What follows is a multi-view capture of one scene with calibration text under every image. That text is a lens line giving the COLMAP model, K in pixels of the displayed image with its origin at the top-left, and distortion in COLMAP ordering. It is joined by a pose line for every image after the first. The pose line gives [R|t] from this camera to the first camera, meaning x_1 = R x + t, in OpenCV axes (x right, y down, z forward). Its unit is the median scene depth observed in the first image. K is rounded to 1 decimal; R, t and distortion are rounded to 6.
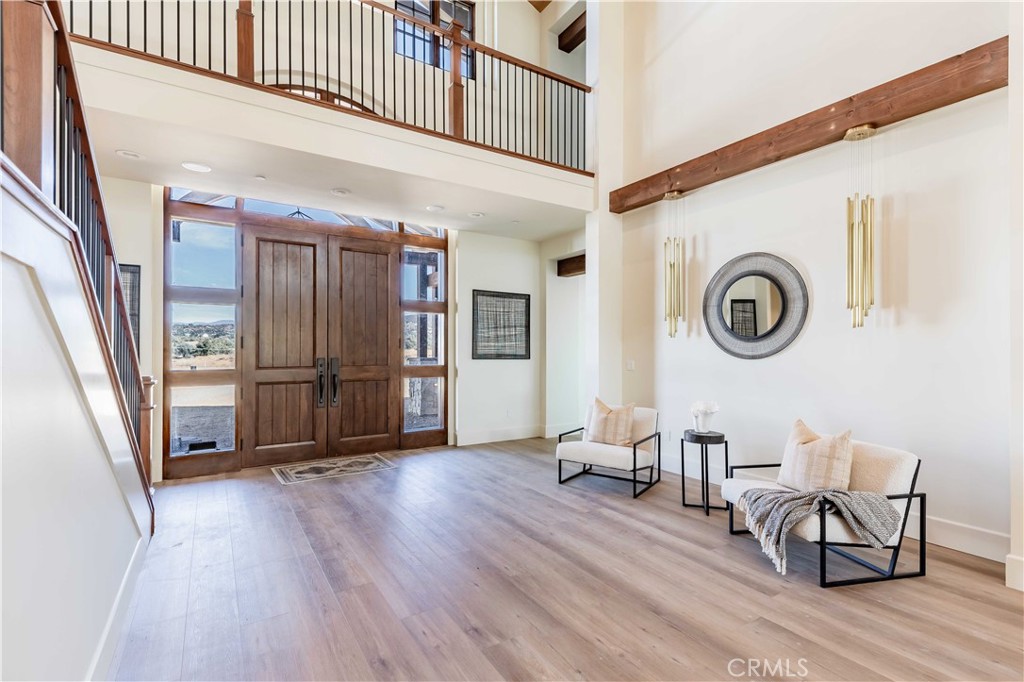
lens RADIAL K [[478.3, 0, 512.0], [0, 478.3, 341.0], [0, 0, 1]] dist [0.022488, -0.000074]
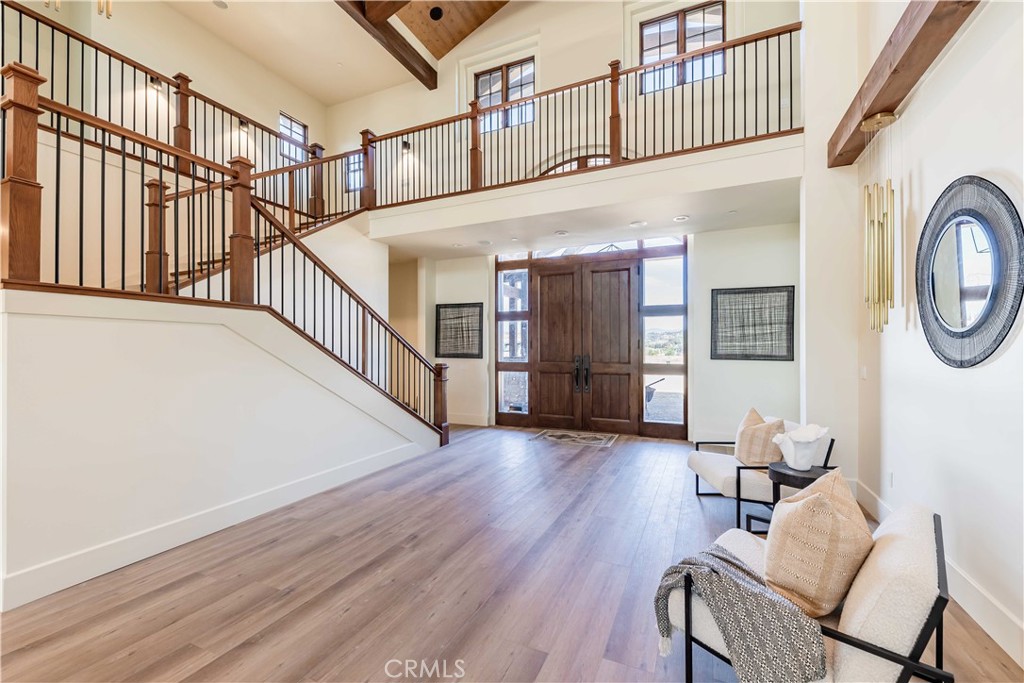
lens RADIAL K [[409.9, 0, 527.1], [0, 409.9, 344.0], [0, 0, 1]] dist [0.000076, -0.000049]
pose [[0.553435, -0.010531, -0.832826, 0.468652], [0.014711, 0.999888, -0.002868, 0.003529], [0.832762, -0.010665, 0.553528, 0.234816]]
